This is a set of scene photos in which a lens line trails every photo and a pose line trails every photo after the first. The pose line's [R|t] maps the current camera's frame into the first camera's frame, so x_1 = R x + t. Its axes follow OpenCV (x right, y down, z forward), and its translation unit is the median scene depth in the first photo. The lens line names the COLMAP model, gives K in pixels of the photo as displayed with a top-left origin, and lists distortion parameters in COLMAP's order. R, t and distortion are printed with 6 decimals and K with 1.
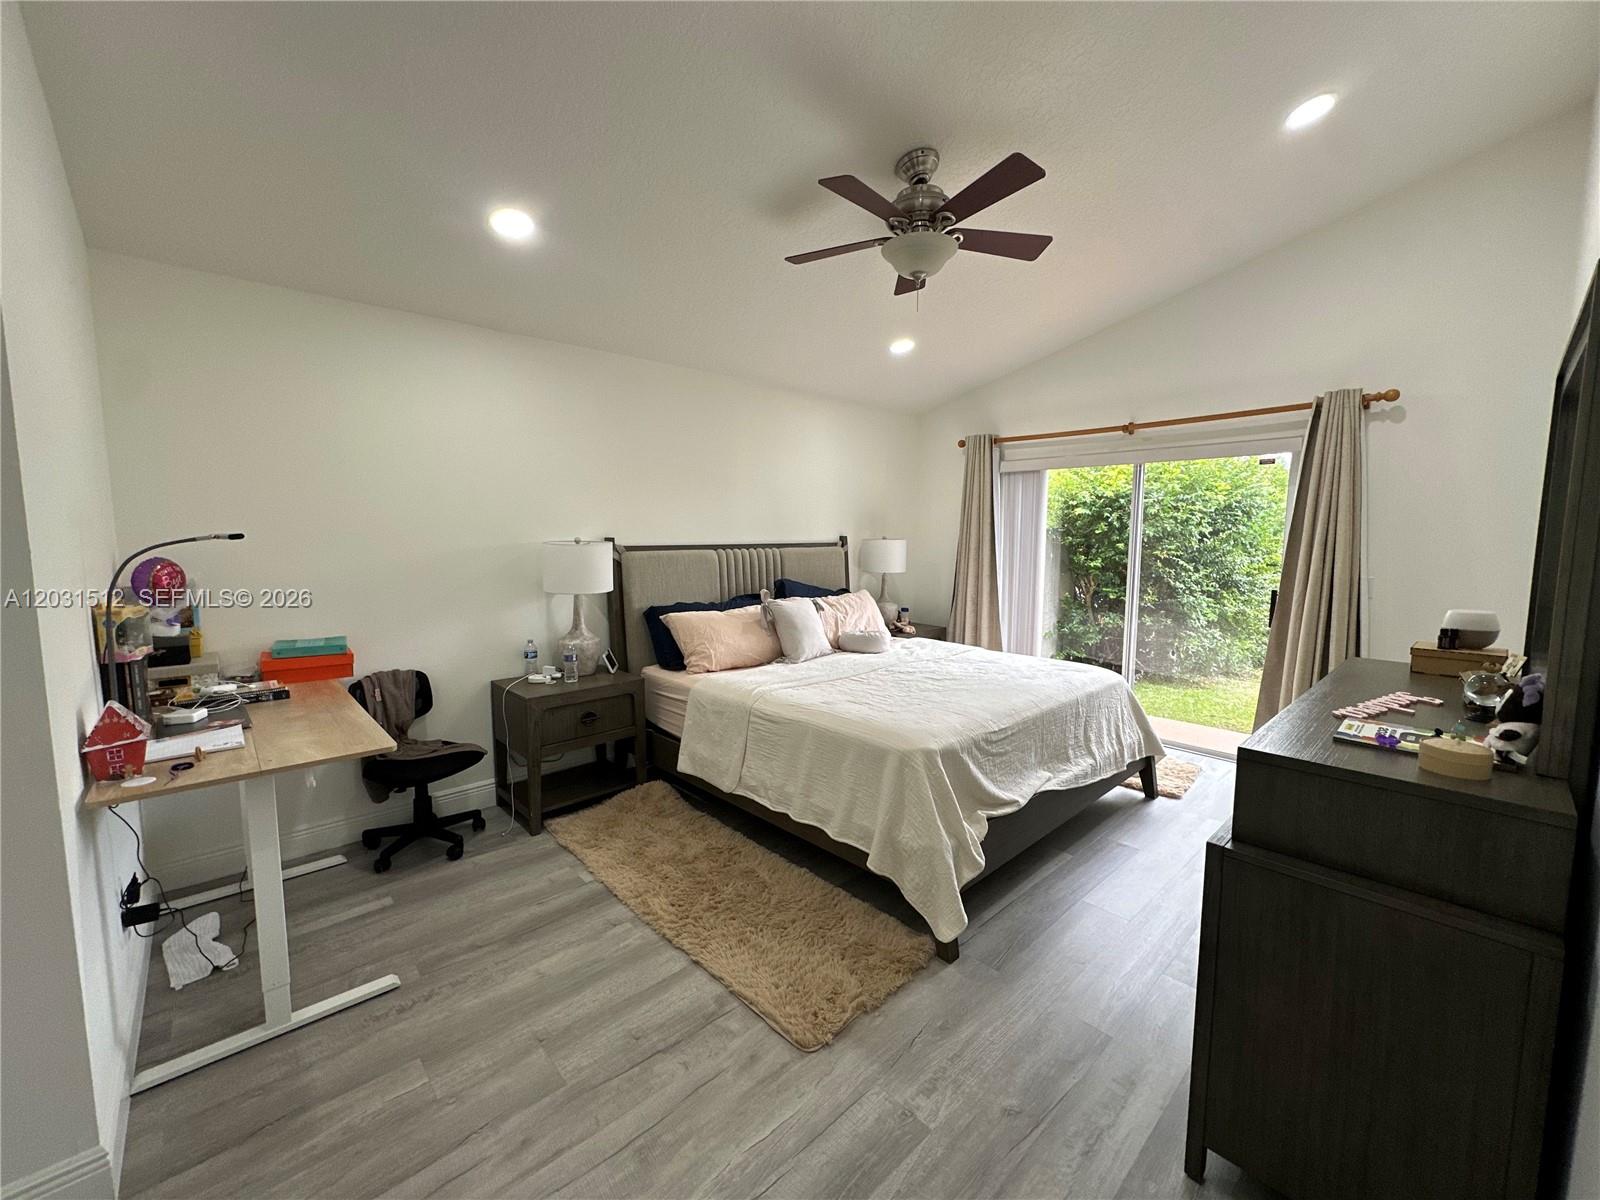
lens RADIAL K [[639.4, 0, 800.0], [0, 639.4, 600.0], [0, 0, 1]] dist [-0.000683, -0.000070]
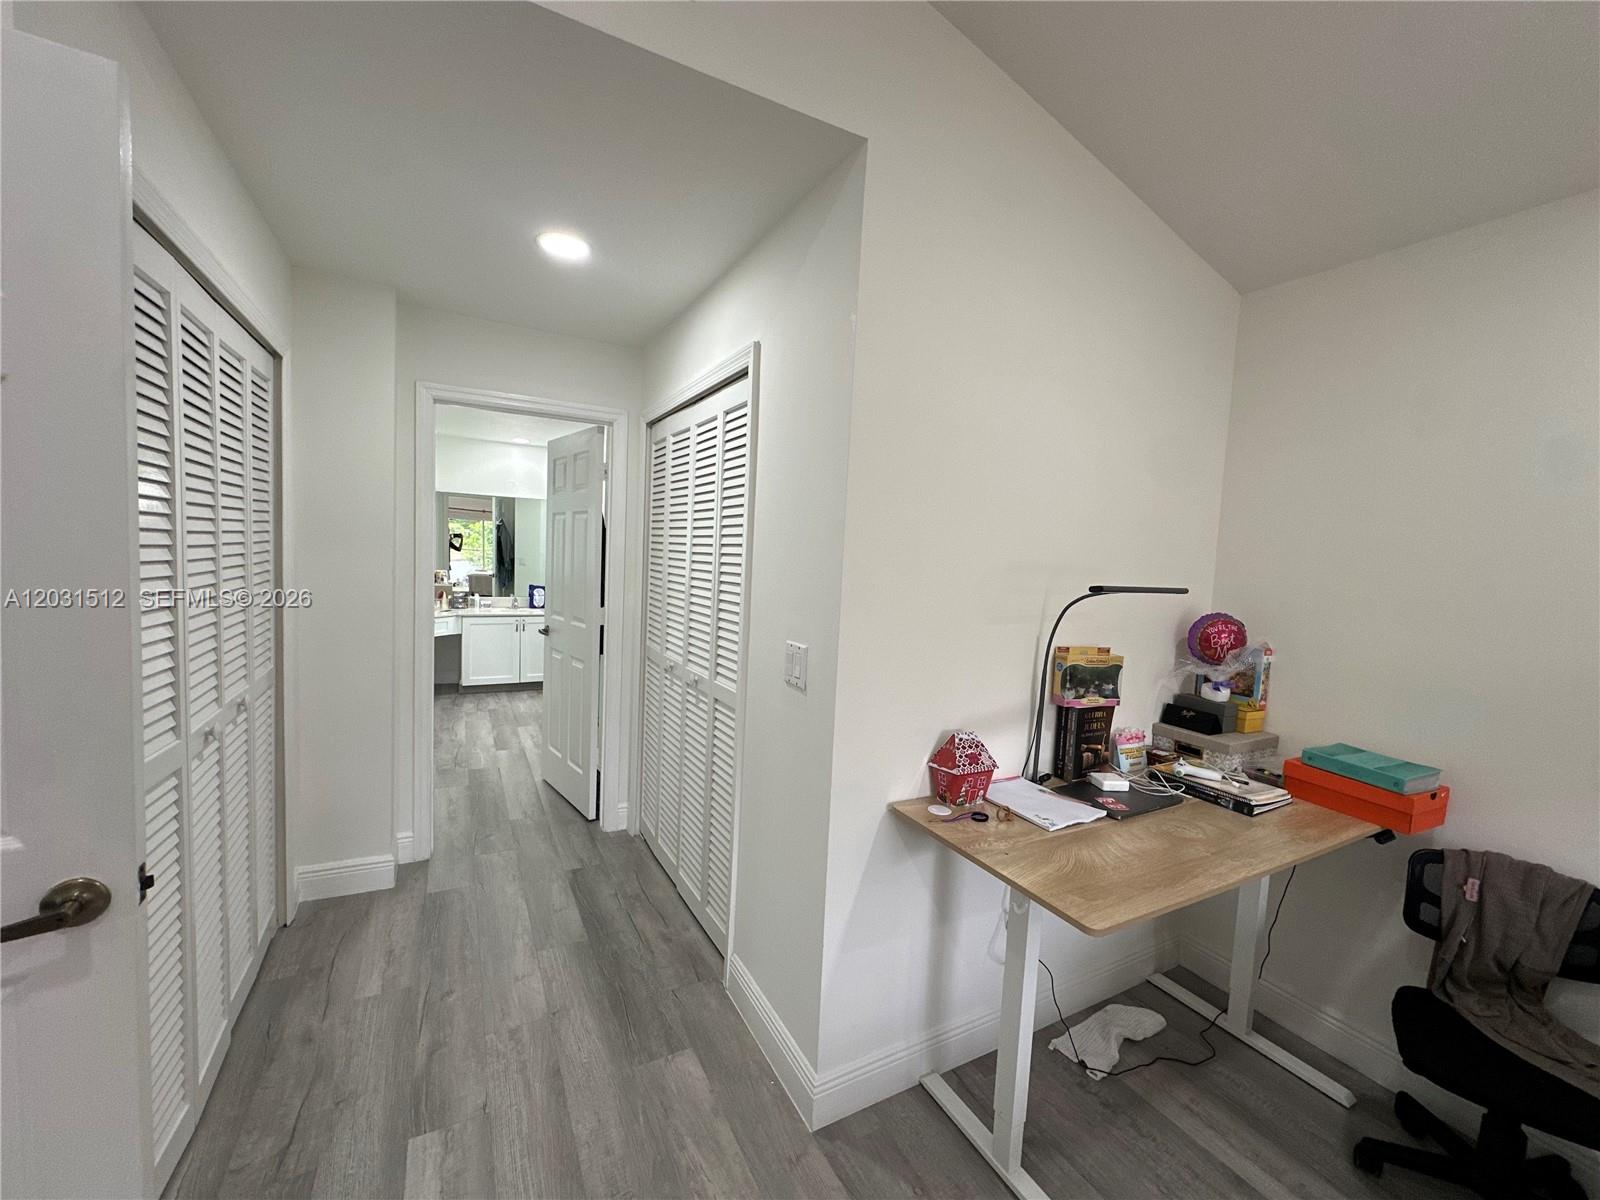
lens RADIAL K [[639.4, 0, 800.0], [0, 639.4, 600.0], [0, 0, 1]] dist [-0.000683, -0.000070]
pose [[-0.246385, 0.058132, -0.967427, 0.015384], [-0.150265, 0.983837, 0.097387, -0.071847], [0.957452, 0.169365, -0.233667, 0.549415]]
